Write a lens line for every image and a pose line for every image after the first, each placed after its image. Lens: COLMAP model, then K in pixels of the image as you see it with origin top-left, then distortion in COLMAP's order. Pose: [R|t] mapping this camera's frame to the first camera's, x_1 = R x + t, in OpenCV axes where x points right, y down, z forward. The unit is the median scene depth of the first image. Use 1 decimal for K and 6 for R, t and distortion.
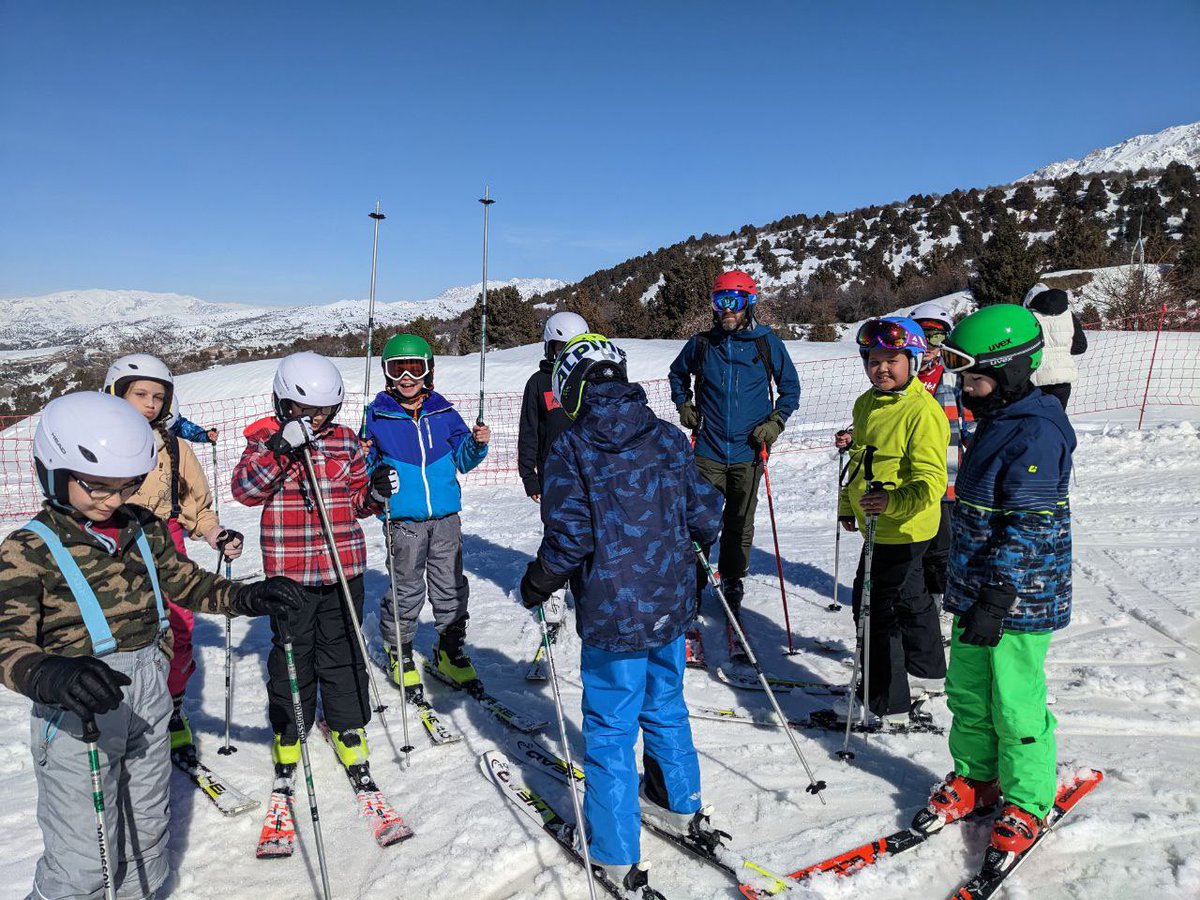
lens RADIAL K [[1009.1, 0, 600.5], [0, 1009.1, 450.5], [0, 0, 1]] dist [0.034252, -0.003318]
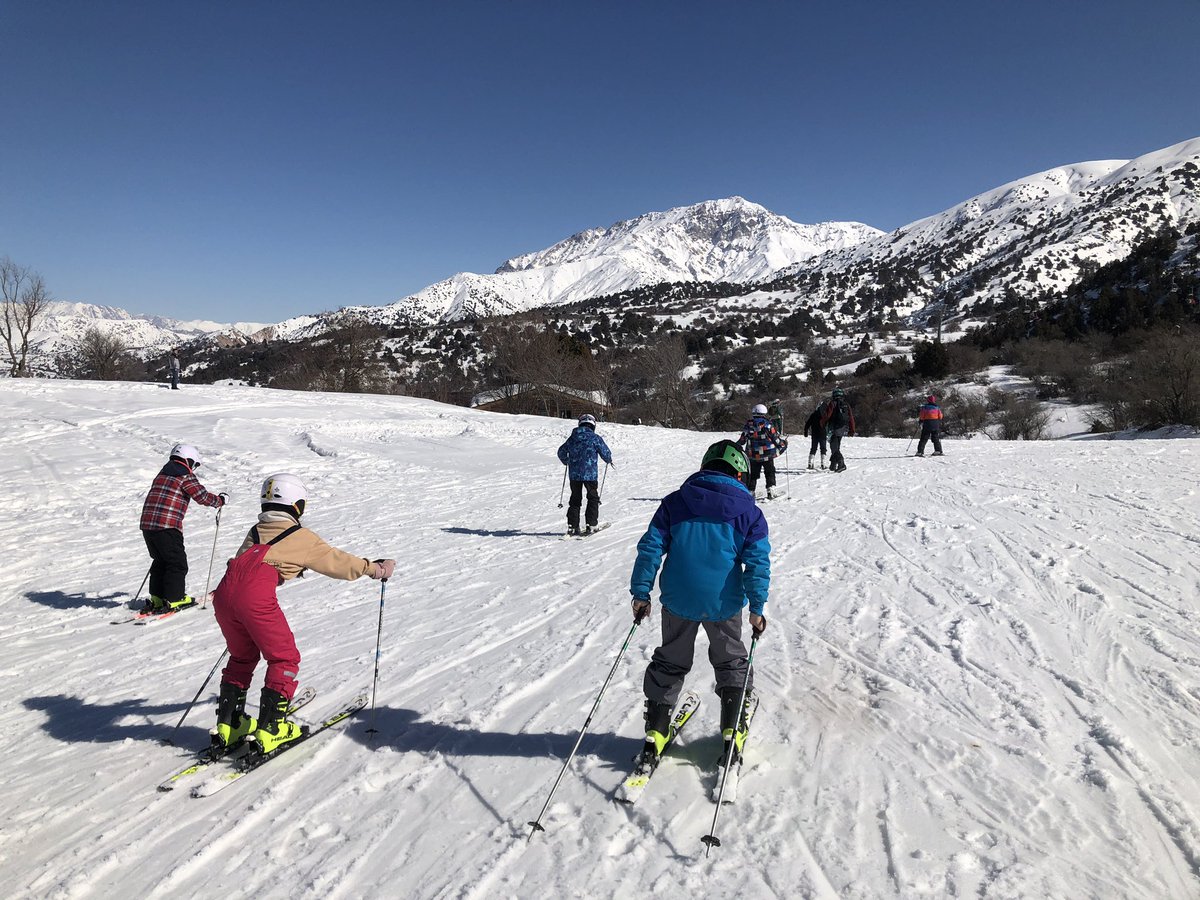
lens RADIAL K [[1009.1, 0, 600.3], [0, 1009.1, 449.6], [0, 0, 1]] dist [0.034252, -0.003318]
pose [[0.913456, -0.021129, 0.406389, -0.213976], [0.036175, 0.998914, -0.029375, 0.024848], [-0.405327, 0.041534, 0.913228, -0.709944]]
